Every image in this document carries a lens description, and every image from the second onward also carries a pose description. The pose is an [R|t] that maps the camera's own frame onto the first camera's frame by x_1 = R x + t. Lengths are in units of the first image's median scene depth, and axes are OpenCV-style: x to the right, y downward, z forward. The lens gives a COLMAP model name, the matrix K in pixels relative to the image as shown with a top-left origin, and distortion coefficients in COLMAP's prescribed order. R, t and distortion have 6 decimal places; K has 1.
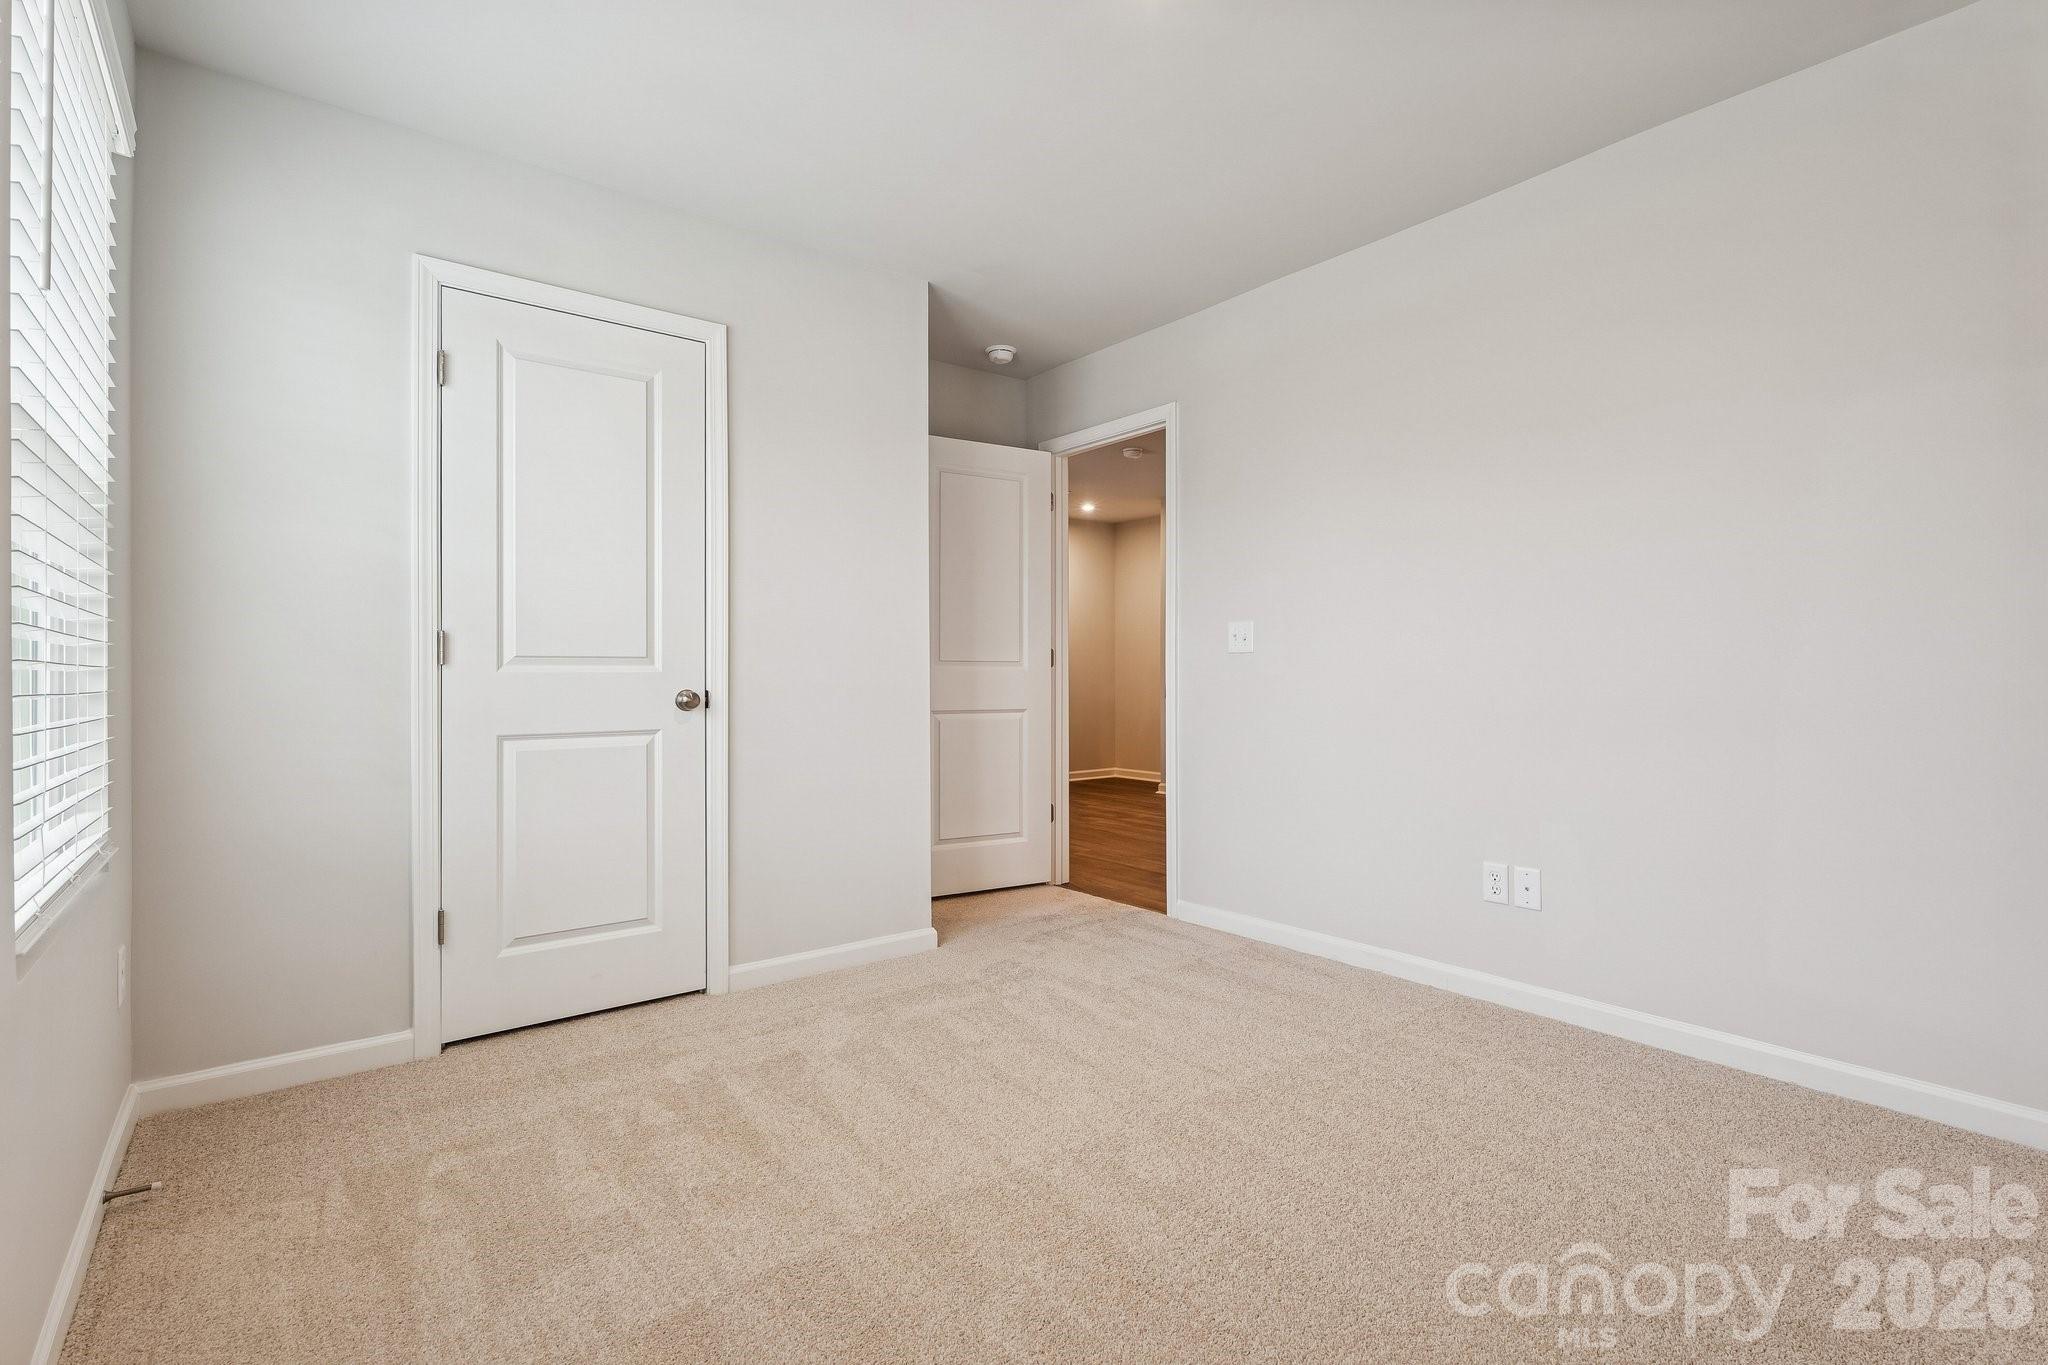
lens RADIAL K [[953.5, 0, 1024.0], [0, 953.5, 682.5], [0, 0, 1]] dist [0.002217, 0.000007]
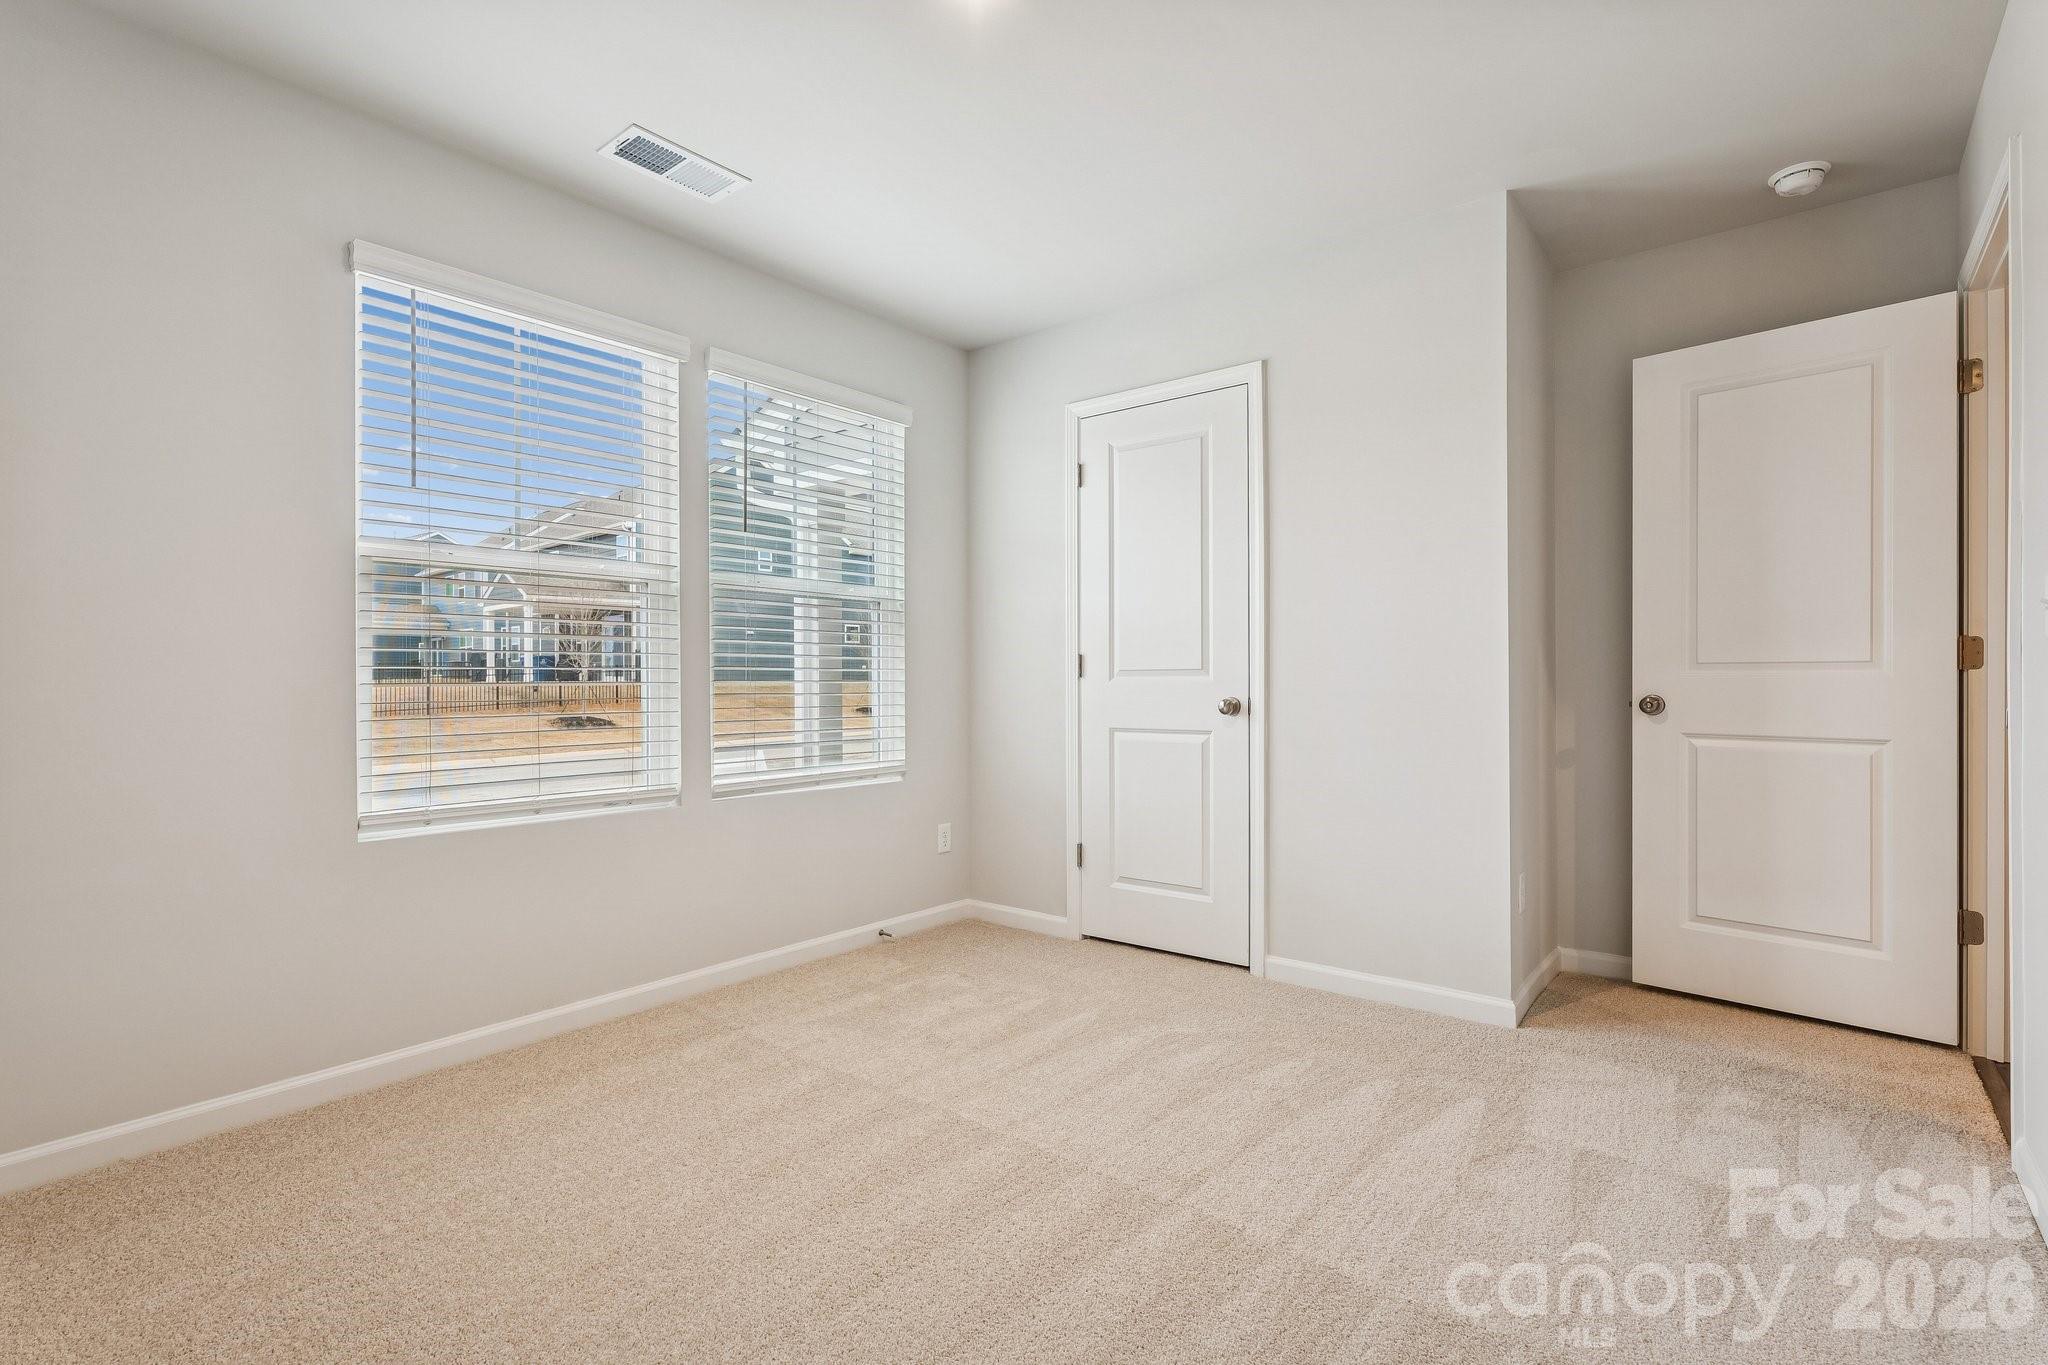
lens RADIAL K [[963.8, 0, 981.5], [0, 963.8, 683.4], [0, 0, 1]] dist [-0.015437, -0.000110]
pose [[0.200417, 0.010759, -0.979652, 0.719753], [0.004039, 0.999922, 0.011808, -0.024168], [0.979702, -0.006323, 0.200357, 0.489382]]
